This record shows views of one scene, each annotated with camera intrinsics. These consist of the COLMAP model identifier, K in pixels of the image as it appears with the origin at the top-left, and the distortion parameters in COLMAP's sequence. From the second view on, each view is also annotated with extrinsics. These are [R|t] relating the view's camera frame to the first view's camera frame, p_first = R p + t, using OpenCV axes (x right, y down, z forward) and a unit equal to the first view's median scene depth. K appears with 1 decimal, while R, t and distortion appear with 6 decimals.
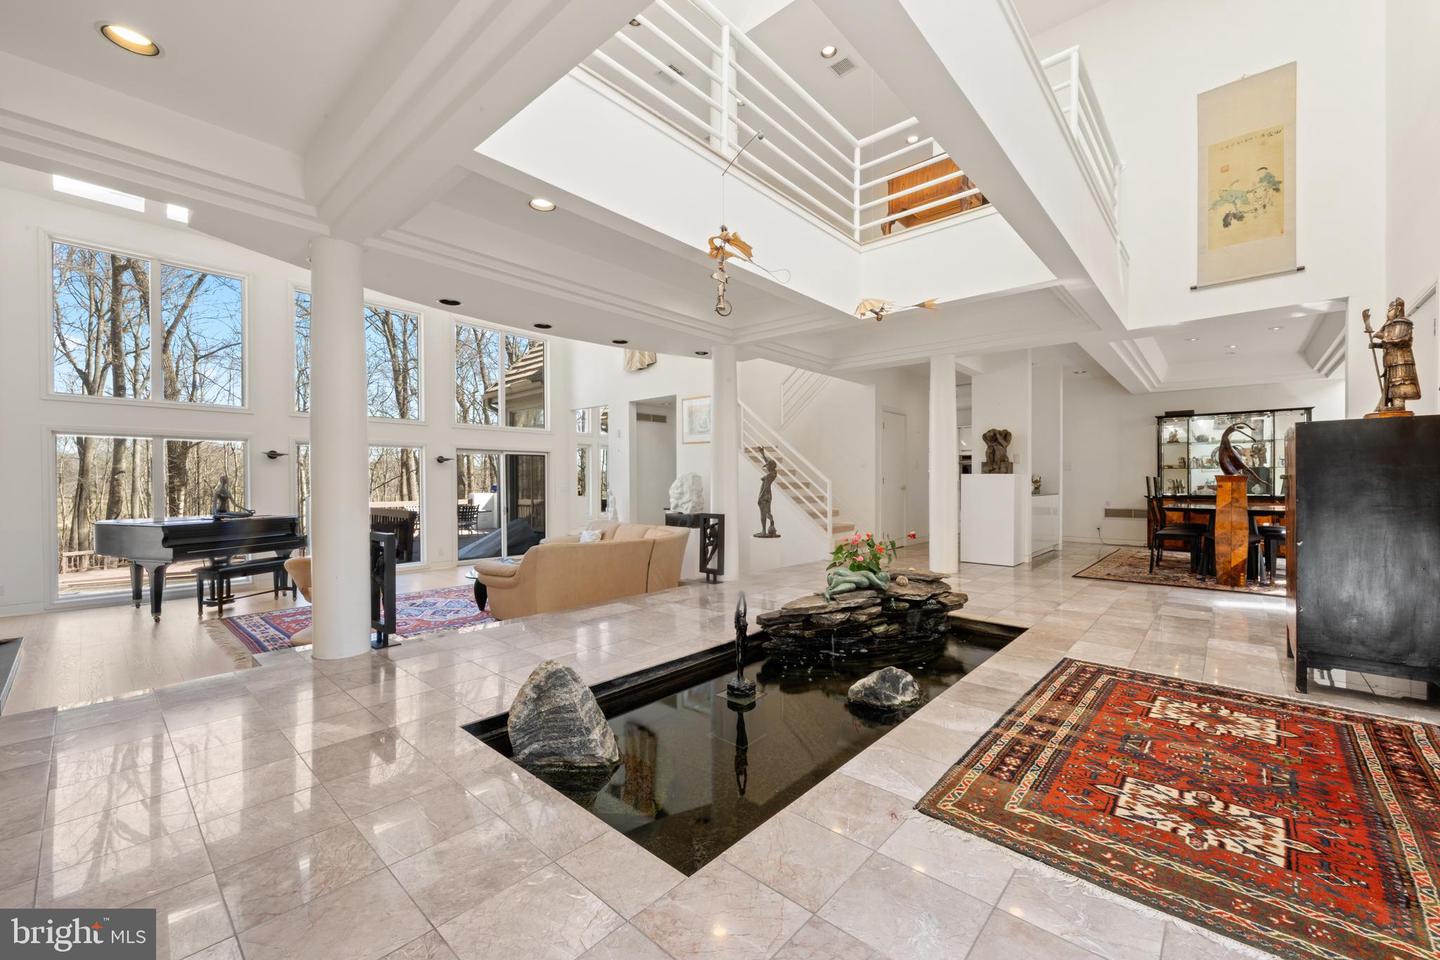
lens RADIAL K [[574.4, 0, 721.5], [0, 574.4, 480.4], [0, 0, 1]] dist [-0.012569, 0.000376]
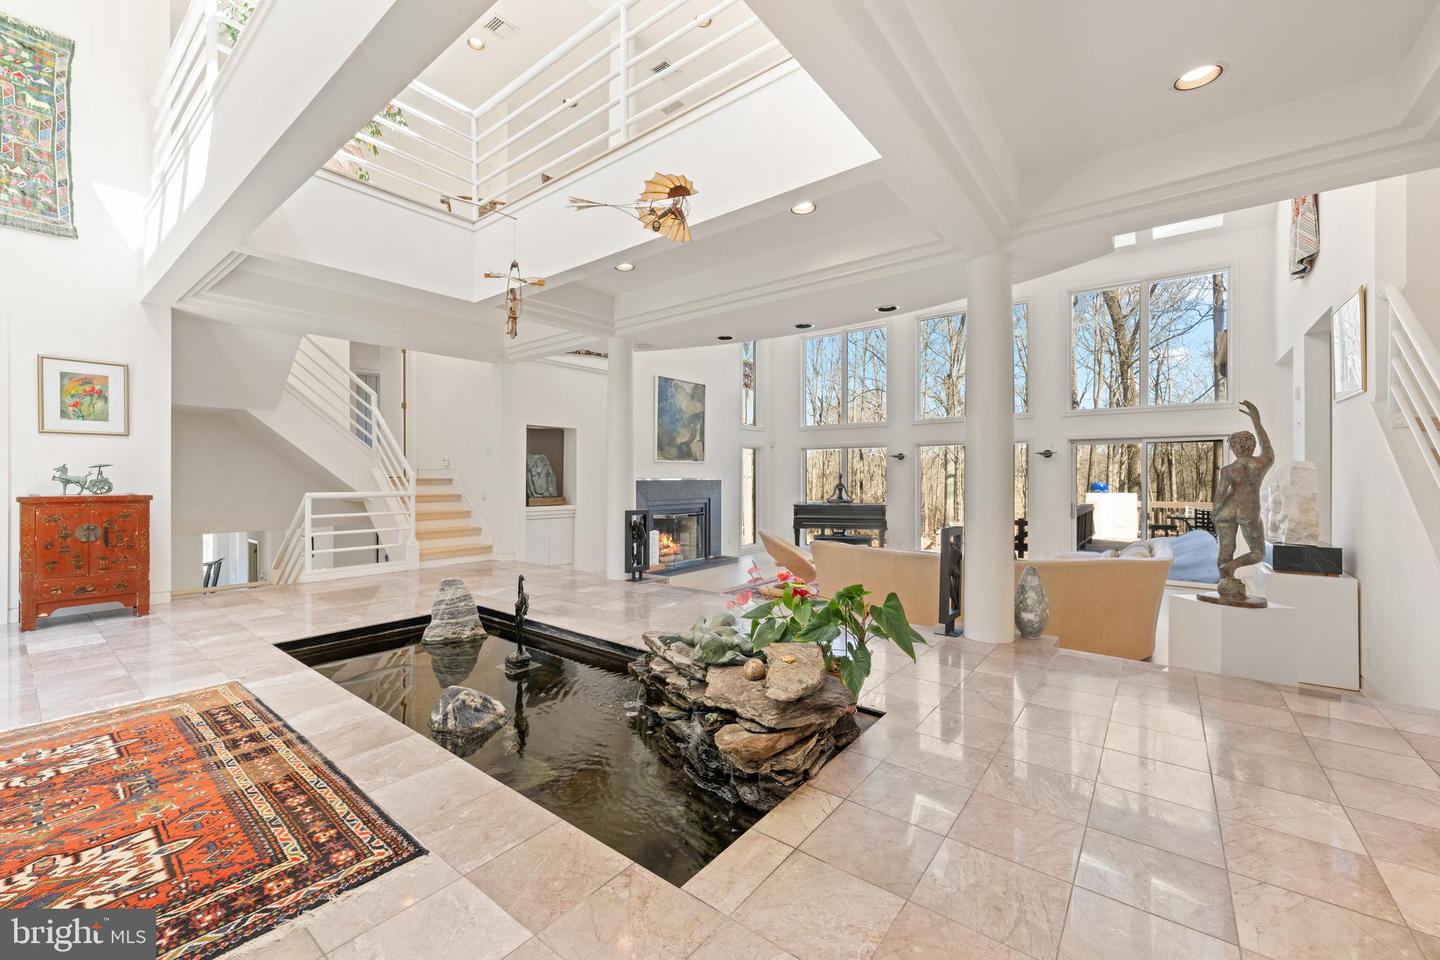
lens RADIAL K [[574.4, 0, 721.2], [0, 574.4, 478.0], [0, 0, 1]] dist [-0.012569, 0.000376]
pose [[0.071163, 0.003137, -0.997460, 1.470876], [-0.001882, 0.999994, 0.003011, -0.001560], [0.997463, 0.001663, 0.071169, 1.633645]]
